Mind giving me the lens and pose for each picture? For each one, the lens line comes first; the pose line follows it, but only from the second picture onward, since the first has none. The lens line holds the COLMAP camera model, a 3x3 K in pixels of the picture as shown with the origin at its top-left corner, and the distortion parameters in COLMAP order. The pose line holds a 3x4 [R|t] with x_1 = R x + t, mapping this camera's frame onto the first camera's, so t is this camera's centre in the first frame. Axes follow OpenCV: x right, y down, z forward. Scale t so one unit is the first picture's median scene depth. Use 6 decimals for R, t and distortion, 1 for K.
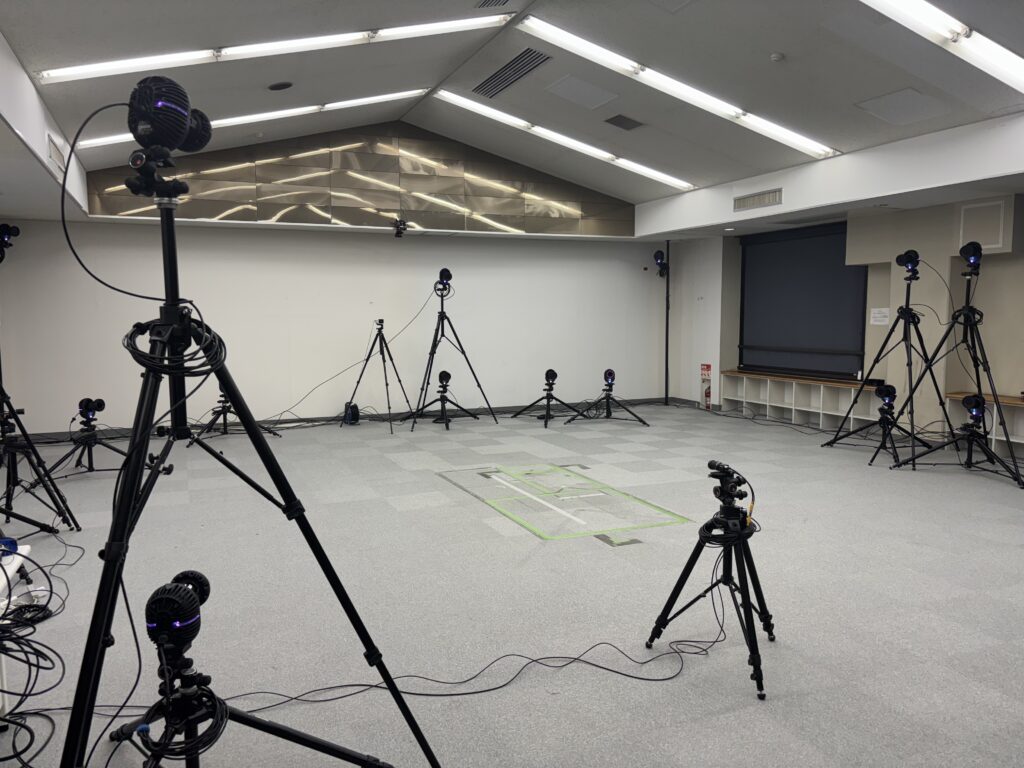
lens RADIAL K [[785.2, 0, 512.0], [0, 785.2, 384.0], [0, 0, 1]] dist [0.040903, -0.041836]
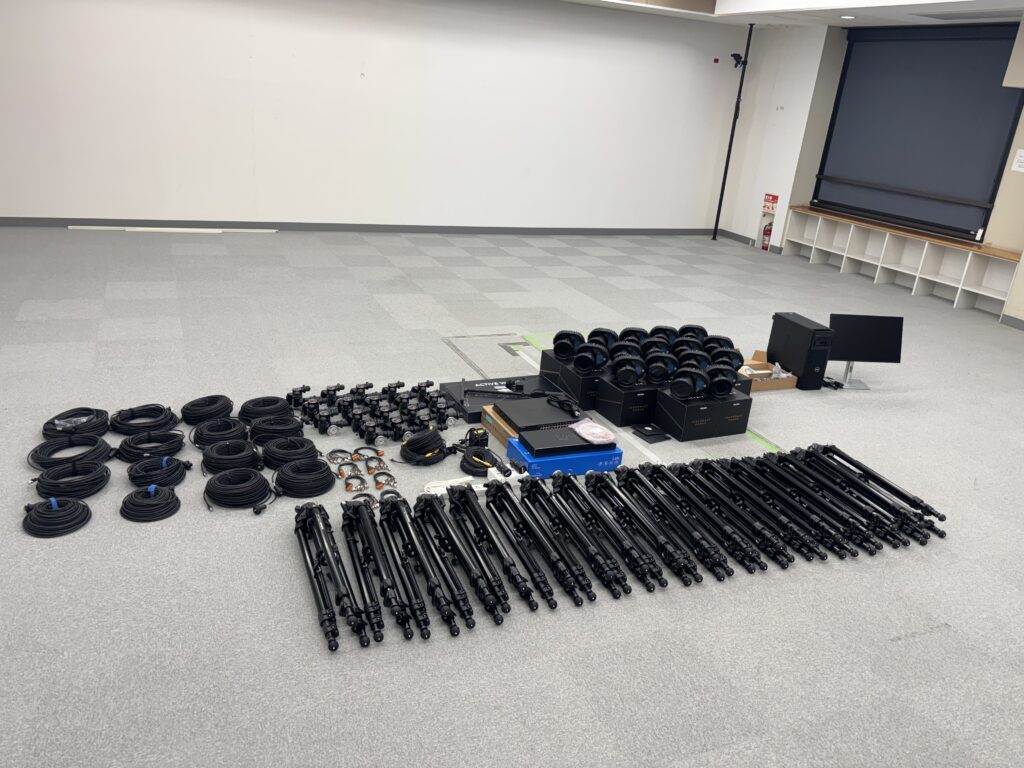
lens RADIAL K [[785.2, 0, 512.0], [0, 785.2, 384.0], [0, 0, 1]] dist [0.040903, -0.041836]
pose [[0.995777, 0.084862, 0.035024, -0.033312], [-0.091123, 0.960042, 0.264604, -0.029004], [-0.011170, -0.266678, 0.963721, 0.168358]]
